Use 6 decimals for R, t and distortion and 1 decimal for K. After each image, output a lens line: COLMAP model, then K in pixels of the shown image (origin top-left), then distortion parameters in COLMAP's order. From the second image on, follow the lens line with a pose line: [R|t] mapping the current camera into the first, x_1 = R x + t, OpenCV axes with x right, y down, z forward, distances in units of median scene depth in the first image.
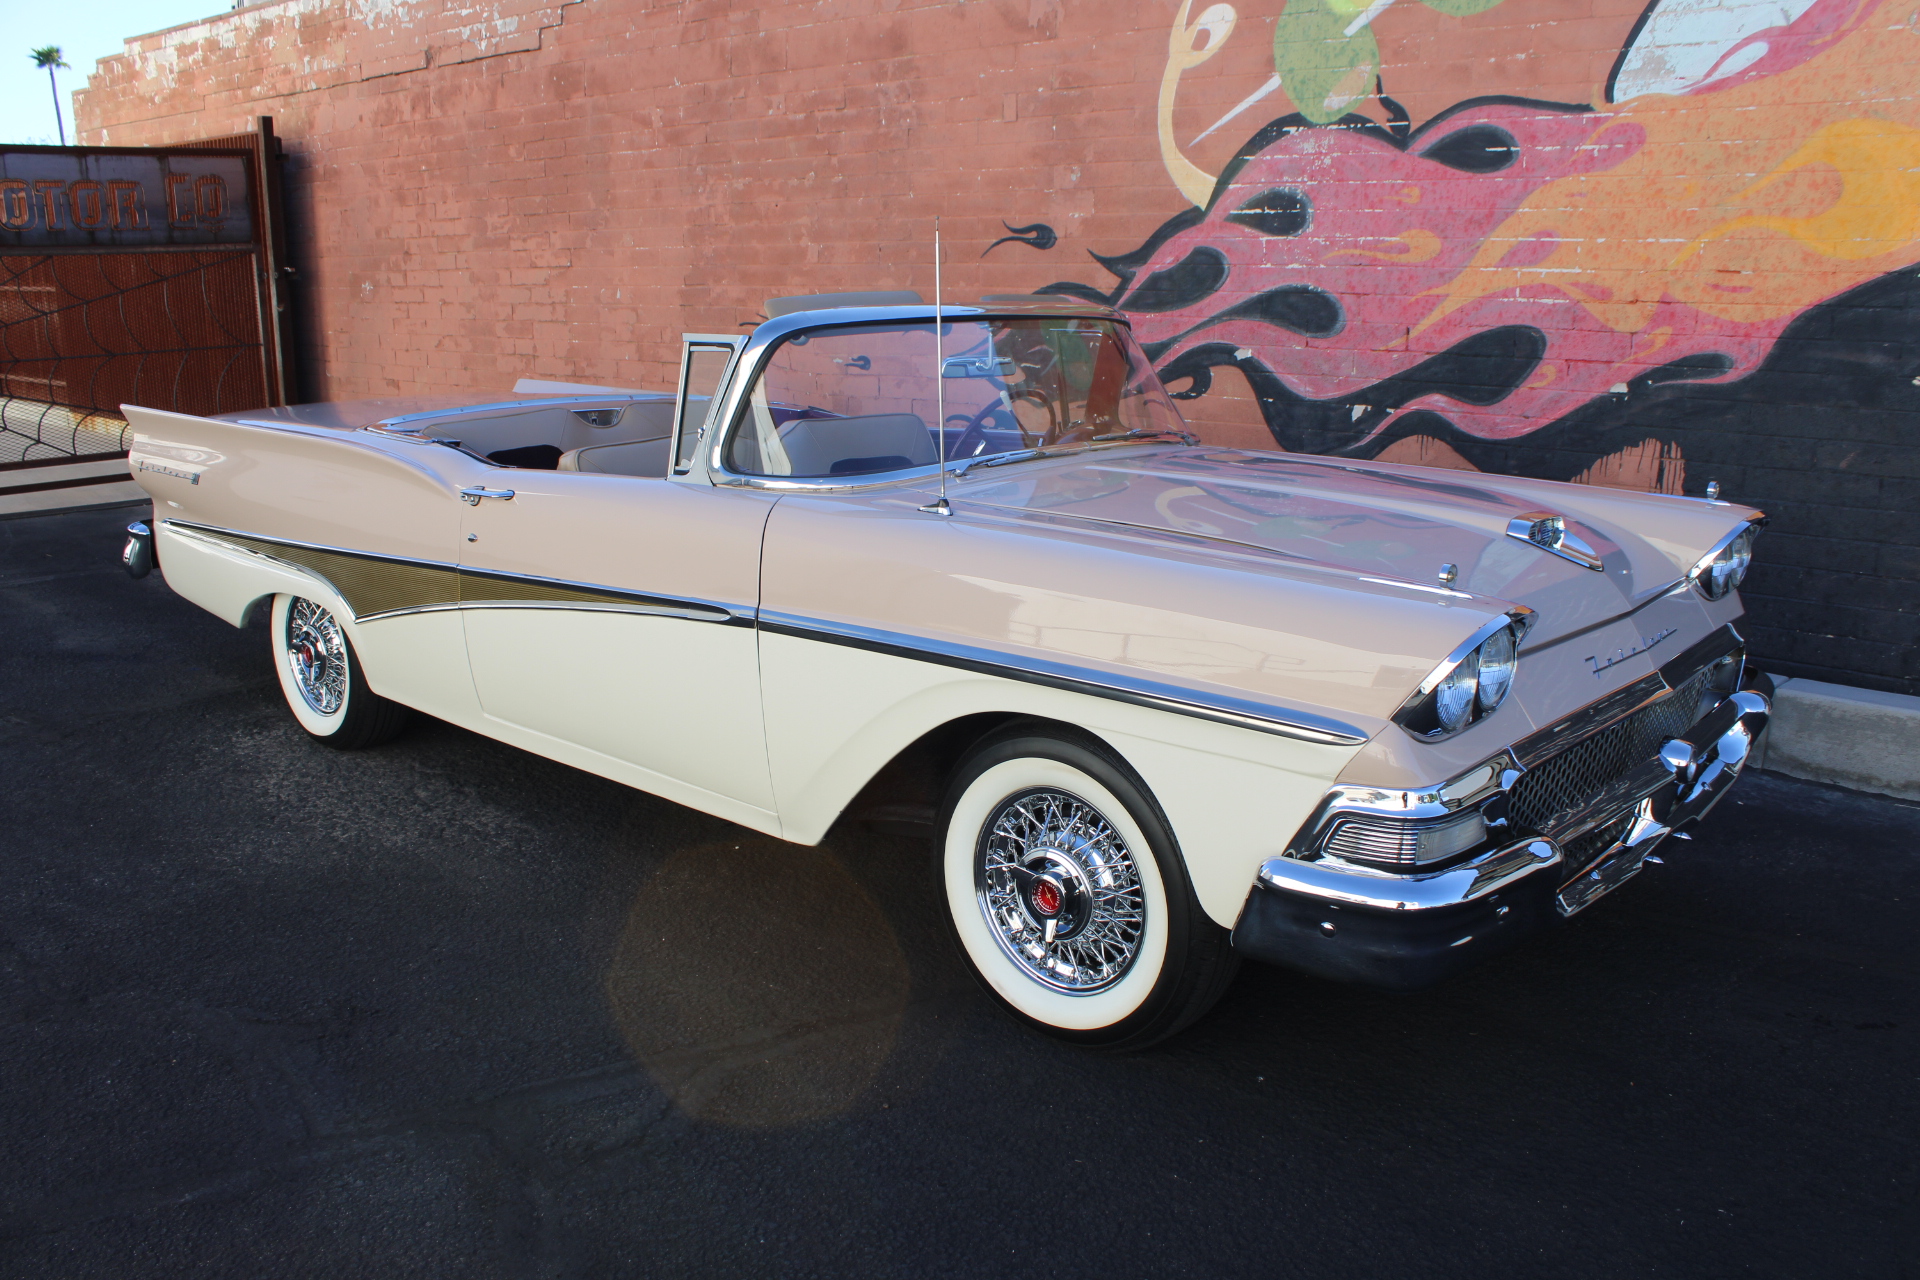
lens RADIAL K [[1611.2, 0, 946.5], [0, 1611.2, 647.9], [0, 0, 1]] dist [-0.157341, 0.142447]
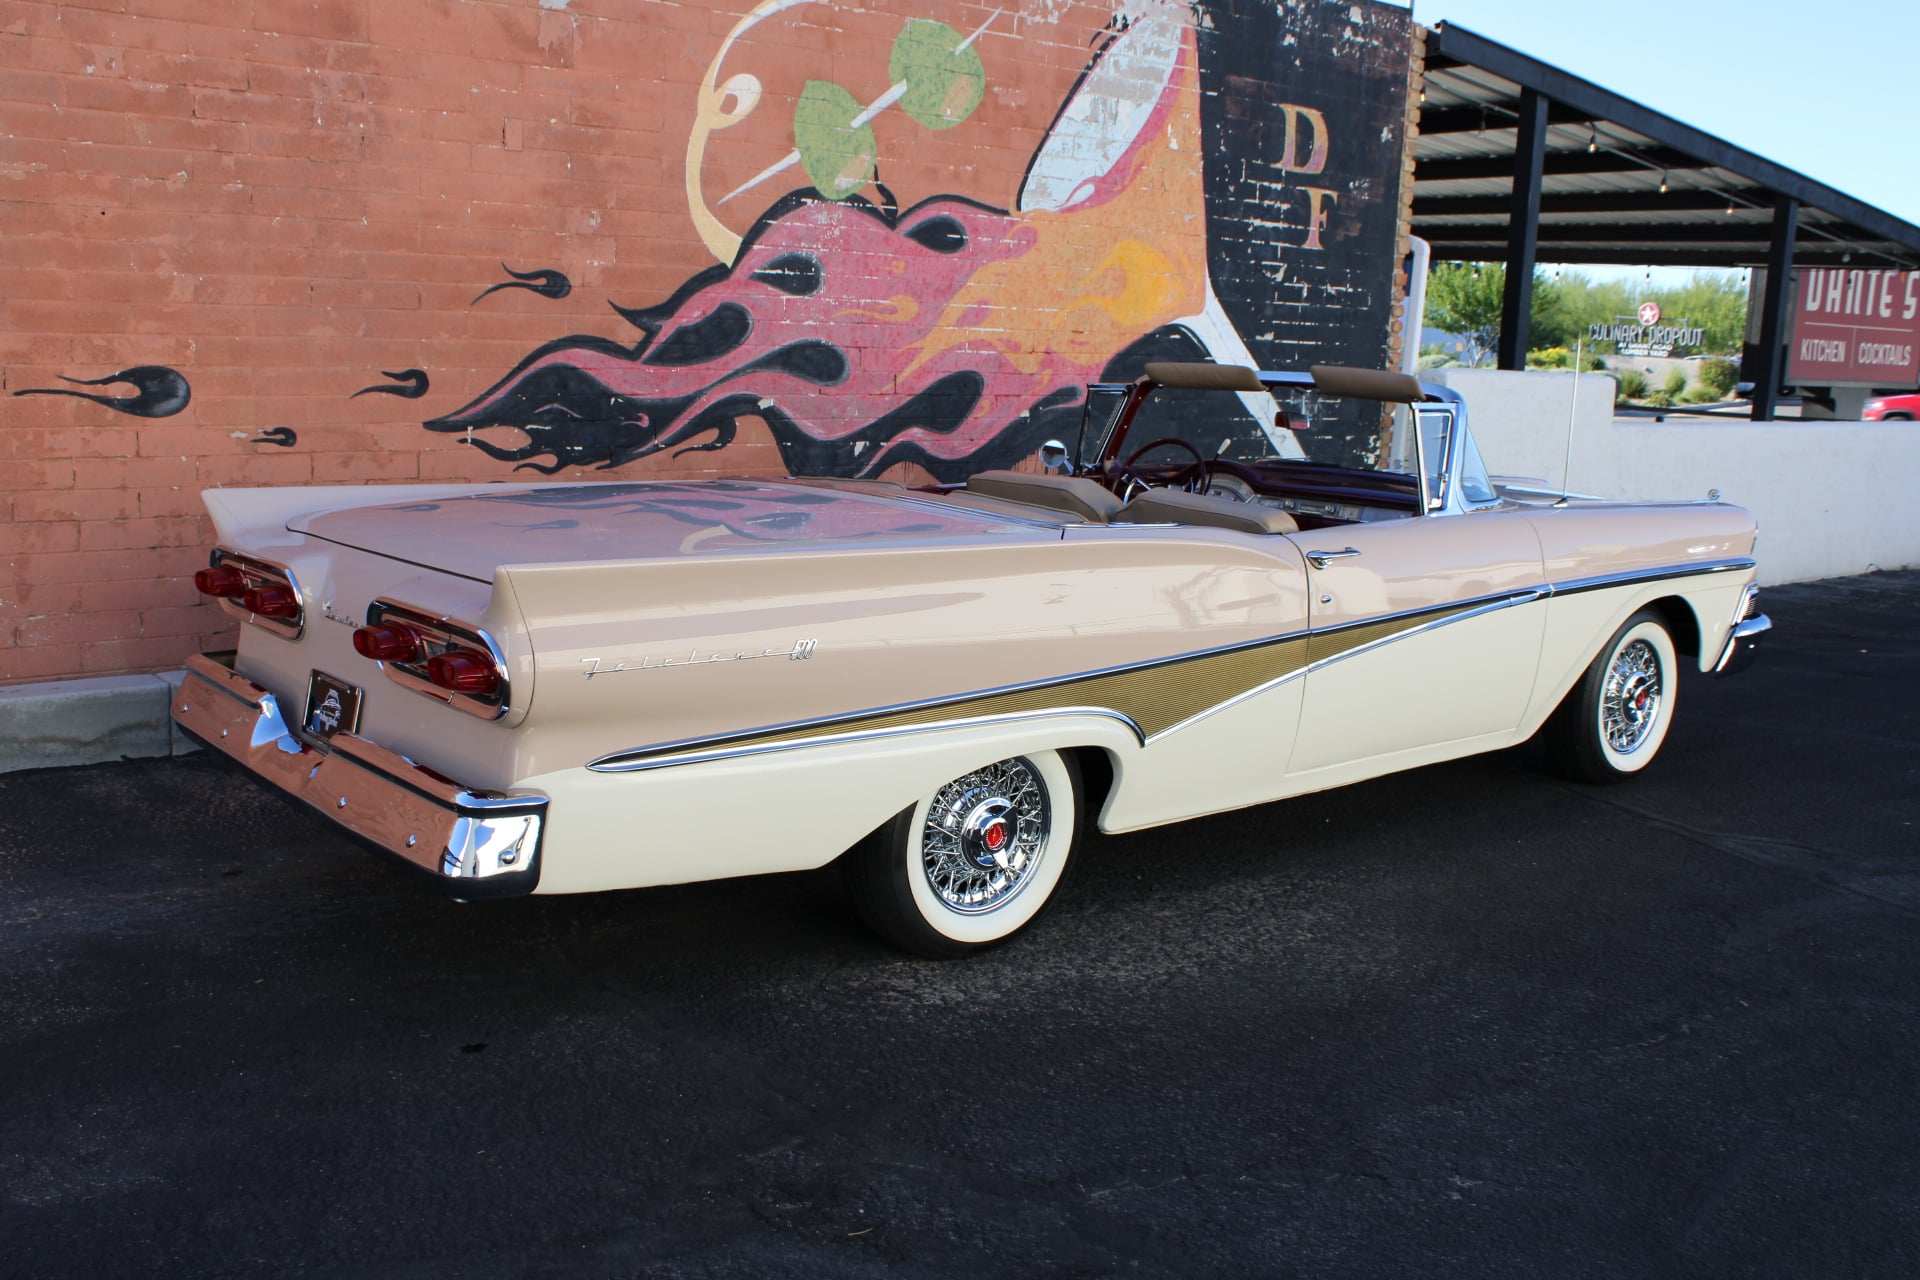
lens RADIAL K [[1823.3, 0, 959.6], [0, 1823.3, 644.4], [0, 0, 1]] dist [-0.090878, 0.000000]
pose [[0.134595, -0.165017, 0.977064, -1.041282], [0.192699, 0.971570, 0.137544, -0.173542], [-0.971983, 0.169766, 0.162567, 0.716177]]
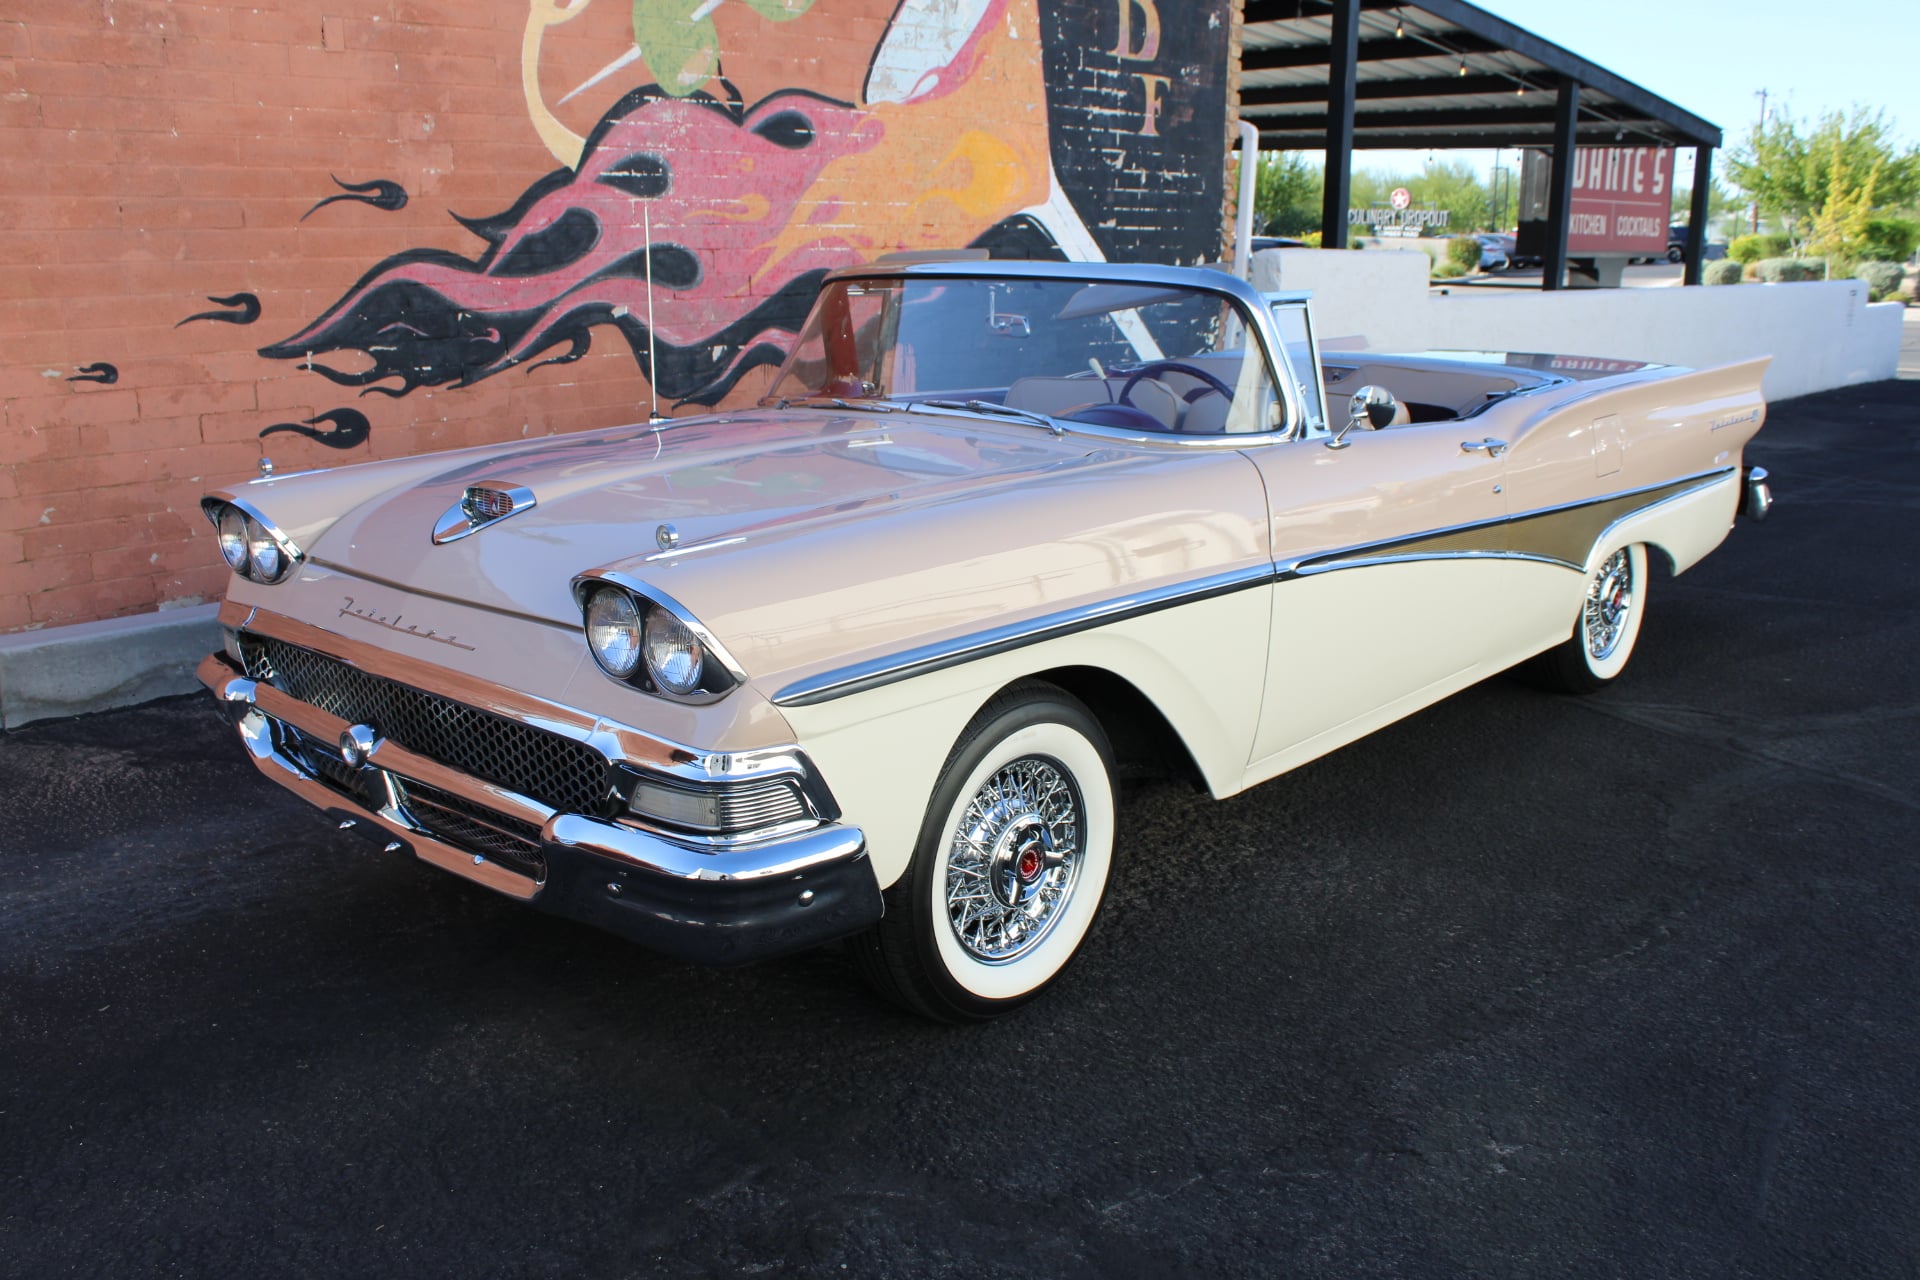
lens RADIAL K [[1649.5, 0, 961.8], [0, 1649.5, 644.1], [0, 0, 1]] dist [-0.159453, 0.149176]
pose [[0.022305, -0.242105, 0.969994, -0.907928], [0.230011, 0.945451, 0.230690, -0.176380], [-0.972932, 0.217964, 0.076775, 0.764811]]
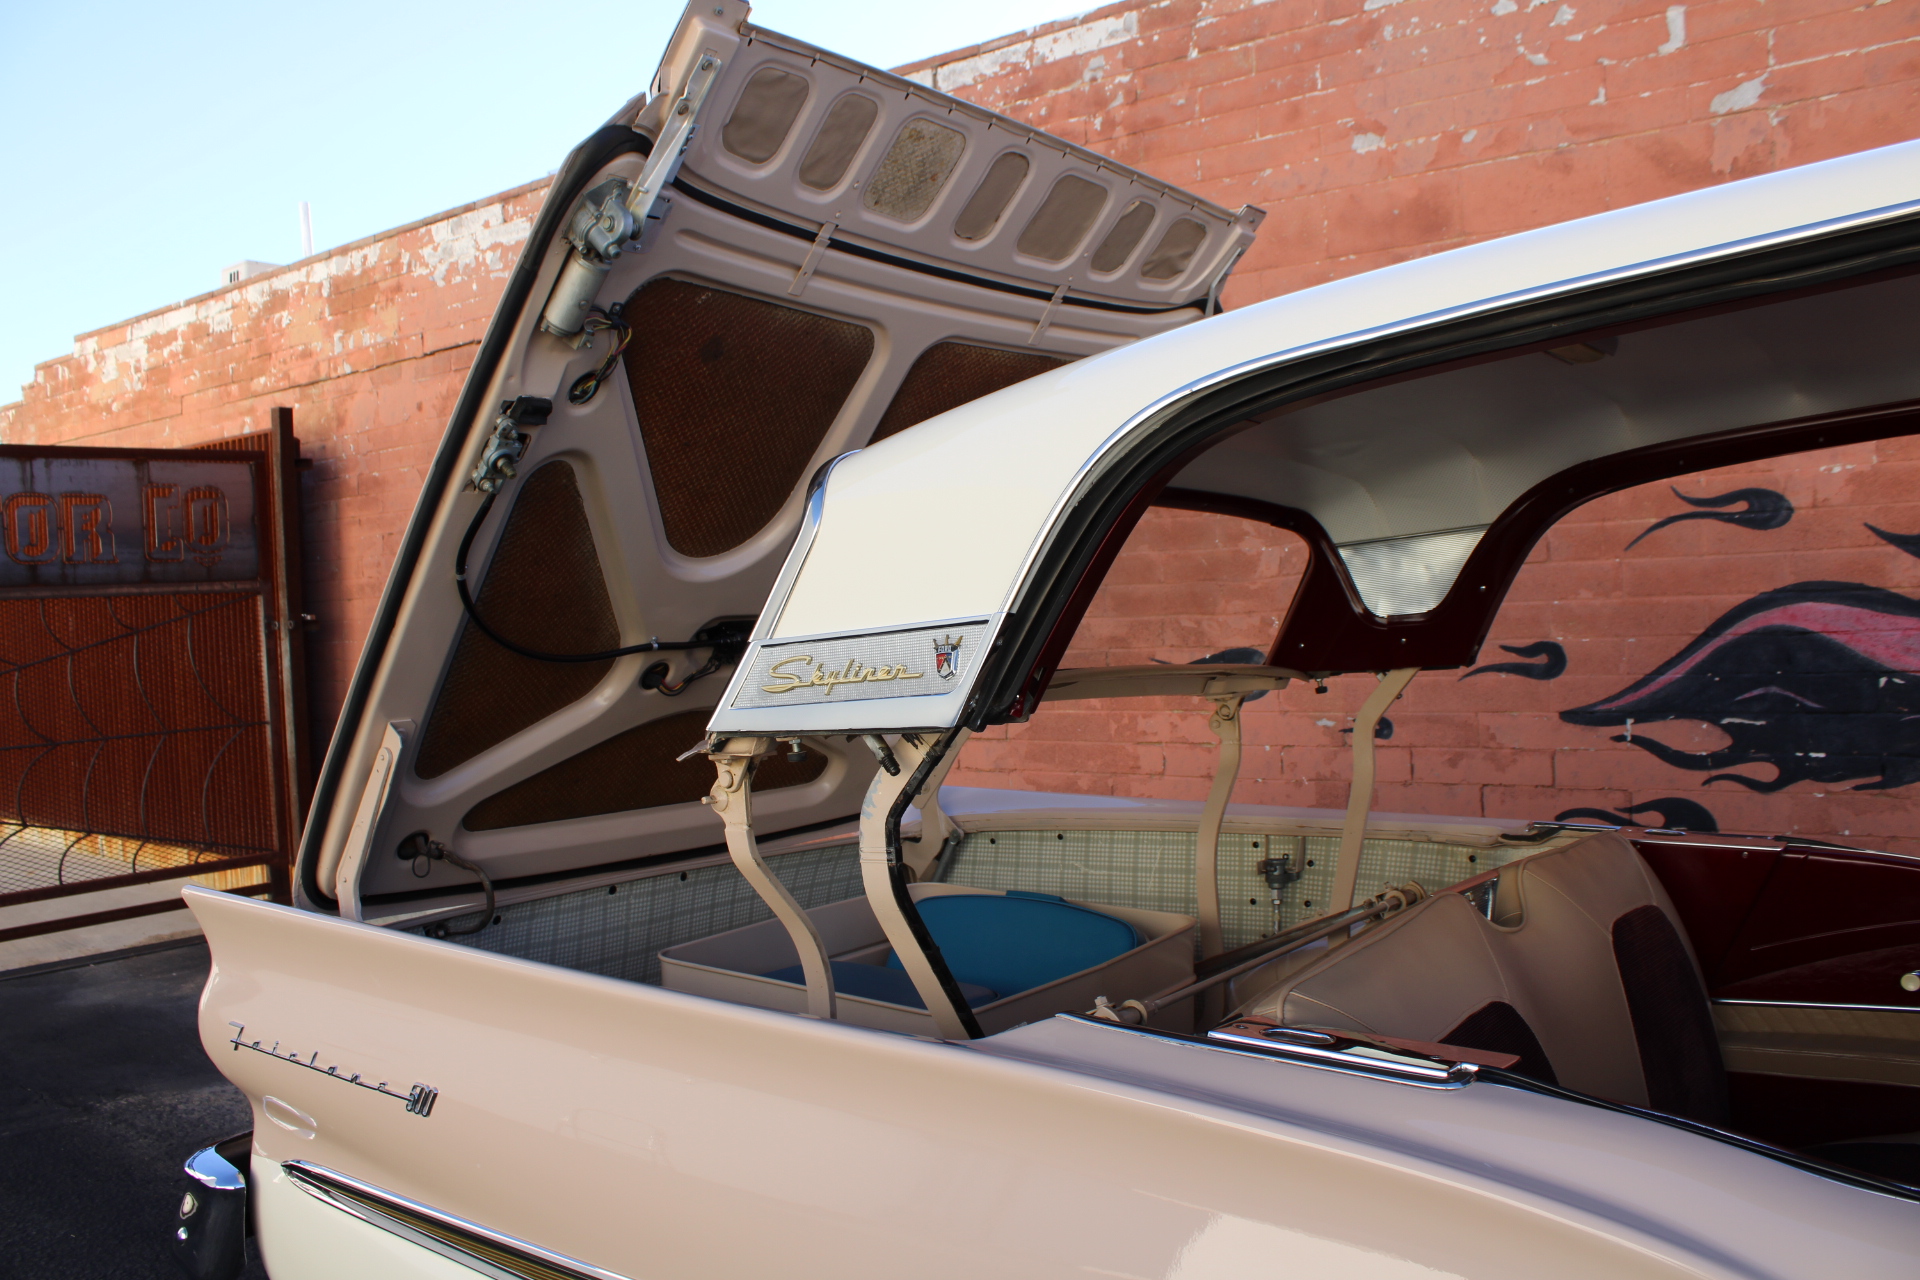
lens RADIAL K [[1596.2, 0, 910.8], [0, 1596.2, 637.1], [0, 0, 1]] dist [-0.154680, 0.113406]
pose [[0.997376, -0.038731, 0.061164, -0.328749], [0.051192, 0.974704, -0.217557, -0.112082], [-0.051191, 0.220117, 0.974129, 0.513482]]
